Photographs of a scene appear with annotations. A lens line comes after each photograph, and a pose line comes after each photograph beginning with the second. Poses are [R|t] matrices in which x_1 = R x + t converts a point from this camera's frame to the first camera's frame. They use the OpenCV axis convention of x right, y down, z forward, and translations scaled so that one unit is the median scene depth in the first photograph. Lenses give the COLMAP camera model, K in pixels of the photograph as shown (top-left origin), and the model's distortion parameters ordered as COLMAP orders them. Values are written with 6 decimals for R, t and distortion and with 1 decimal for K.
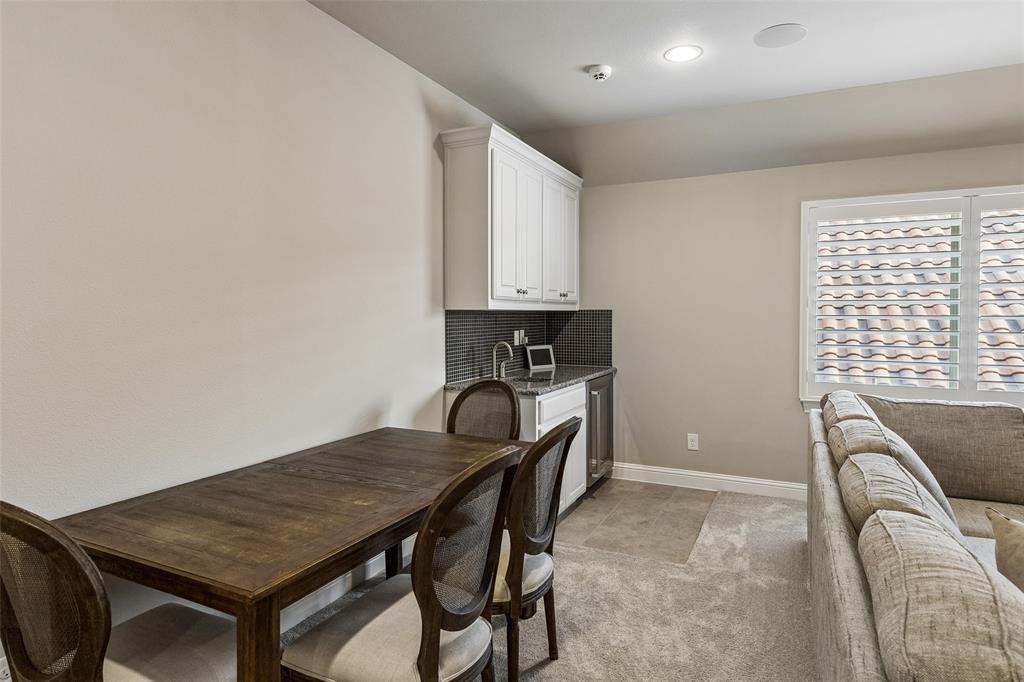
lens RADIAL K [[571.2, 0, 513.4], [0, 571.2, 332.8], [0, 0, 1]] dist [-0.016640, 0.004232]
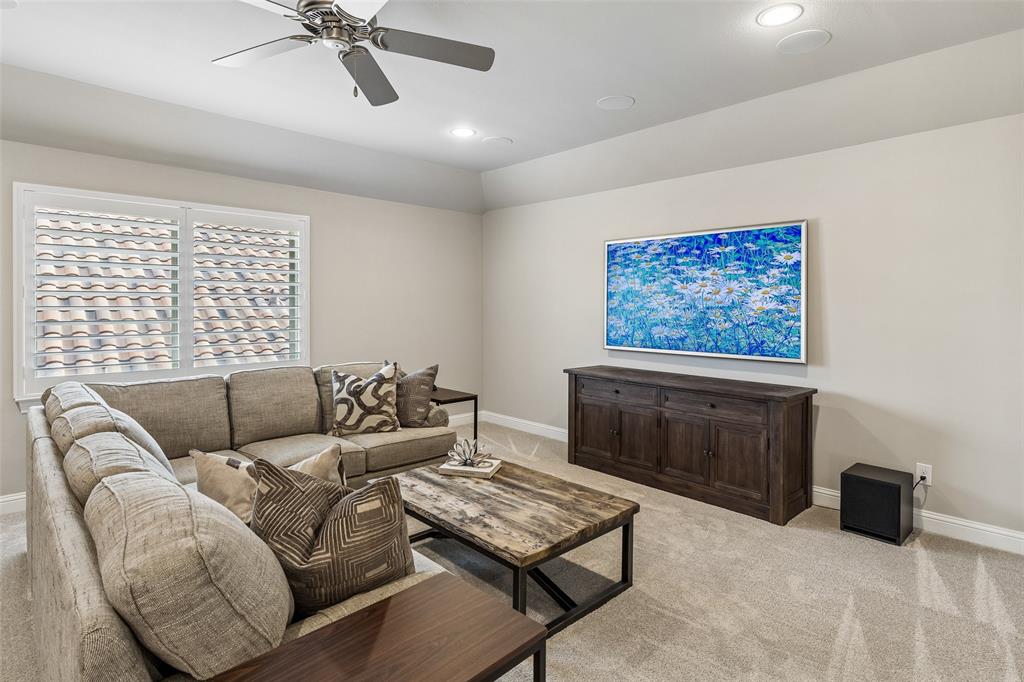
lens RADIAL K [[538.9, 0, 510.3], [0, 538.9, 300.7], [0, 0, 1]] dist [0.002191, 0.002846]
pose [[0.353097, 0.007450, 0.935557, -0.030909], [0.032039, 0.999286, -0.020049, 0.003433], [-0.935038, 0.037053, 0.352606, -0.058327]]
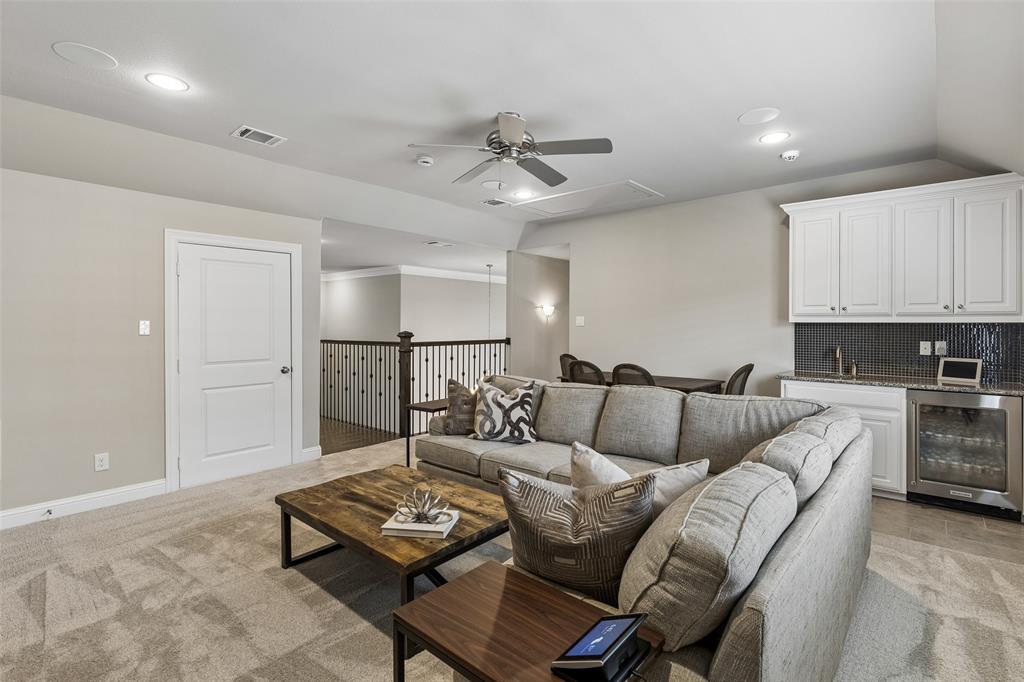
lens RADIAL K [[475.9, 0, 520.0], [0, 475.9, 338.9], [0, 0, 1]] dist [0.001186, 0.000087]
pose [[-0.246616, 0.026515, -0.968750, 1.567290], [-0.033791, 0.998783, 0.035939, -0.021631], [0.968524, 0.041599, -0.245420, 0.699785]]
